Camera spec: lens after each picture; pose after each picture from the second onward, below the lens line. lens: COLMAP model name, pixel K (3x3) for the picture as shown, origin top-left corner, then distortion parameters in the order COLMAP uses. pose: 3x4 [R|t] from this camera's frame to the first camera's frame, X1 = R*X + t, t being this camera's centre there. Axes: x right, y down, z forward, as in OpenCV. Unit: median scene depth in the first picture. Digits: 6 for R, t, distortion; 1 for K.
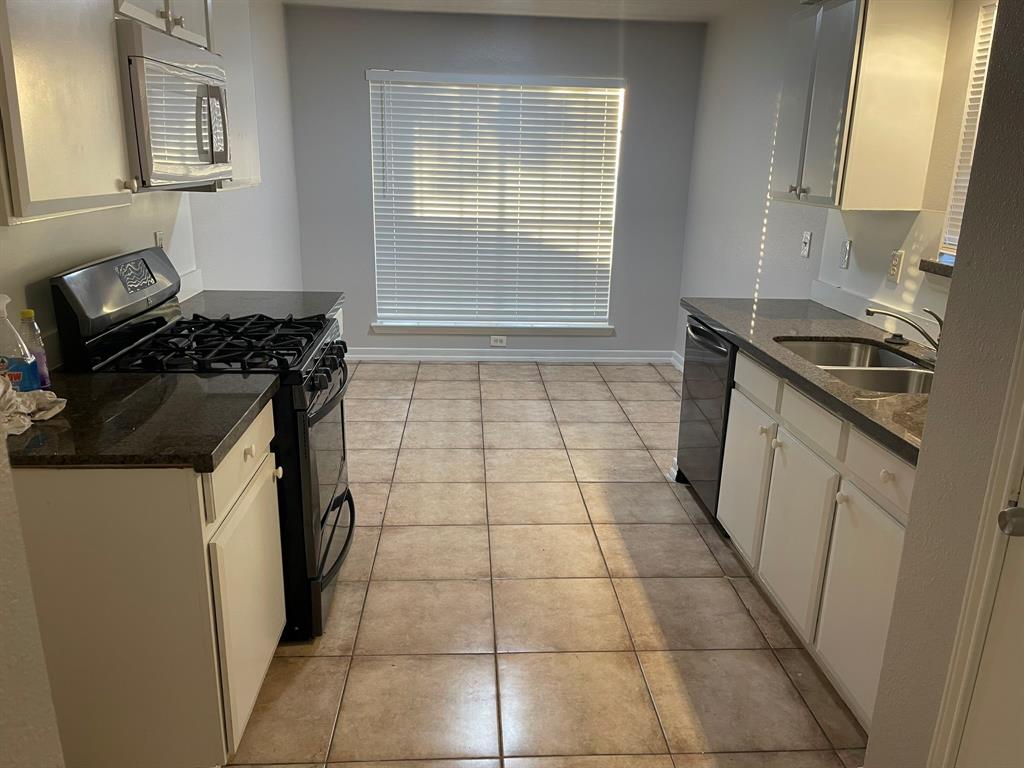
lens RADIAL K [[771.8, 0, 513.6], [0, 771.8, 386.3], [0, 0, 1]] dist [0.025662, -0.014569]
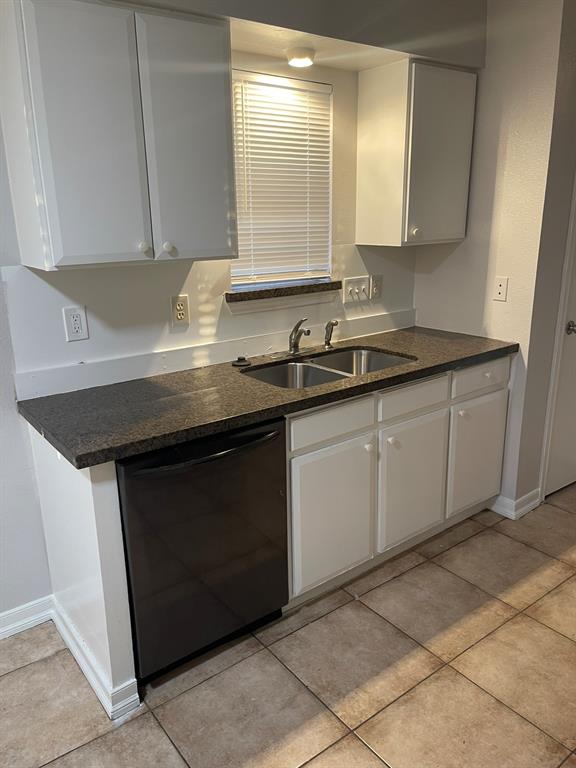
lens RADIAL K [[578.8, 0, 283.3], [0, 578.8, 377.0], [0, 0, 1]] dist [0.025662, -0.014569]
pose [[-0.548394, -0.239148, 0.801294, -0.220598], [0.242286, 0.871690, 0.425974, -0.357355], [-0.800351, 0.427744, -0.420087, 1.195387]]
